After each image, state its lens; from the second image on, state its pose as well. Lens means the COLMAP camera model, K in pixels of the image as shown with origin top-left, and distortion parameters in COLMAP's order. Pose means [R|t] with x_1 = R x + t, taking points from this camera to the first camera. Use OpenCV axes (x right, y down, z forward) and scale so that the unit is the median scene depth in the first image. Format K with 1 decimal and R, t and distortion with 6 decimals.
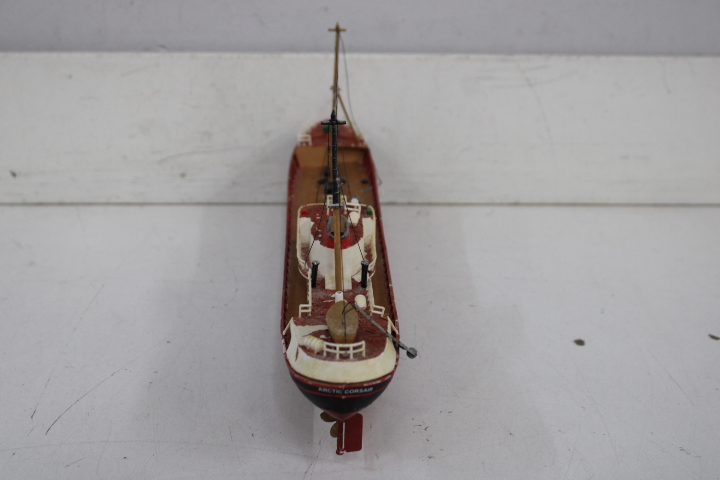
lens RADIAL K [[997.1, 0, 362.5], [0, 997.1, 237.2], [0, 0, 1]] dist [-0.045290, 0.000000]
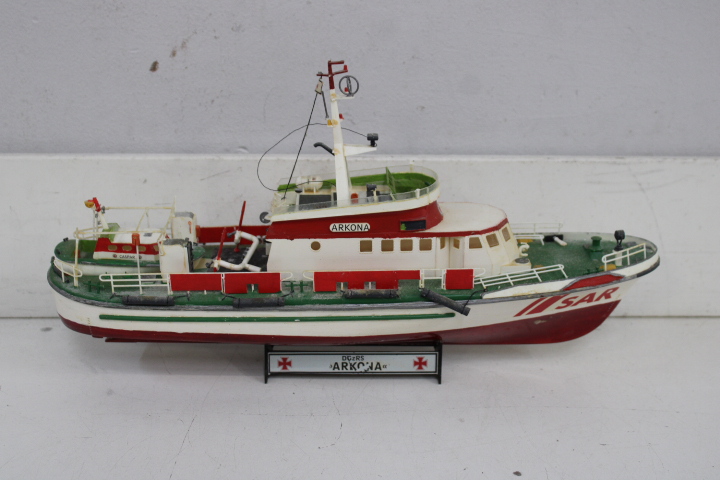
lens RADIAL K [[1038.4, 0, 361.4], [0, 1038.4, 240.6], [0, 0, 1]] dist [-0.035180, 0.000000]
pose [[0.999999, 0.000997, -0.000704, -0.092461], [-0.001029, 0.998875, -0.047414, -0.060556], [0.000656, 0.047415, 0.998875, 0.042467]]
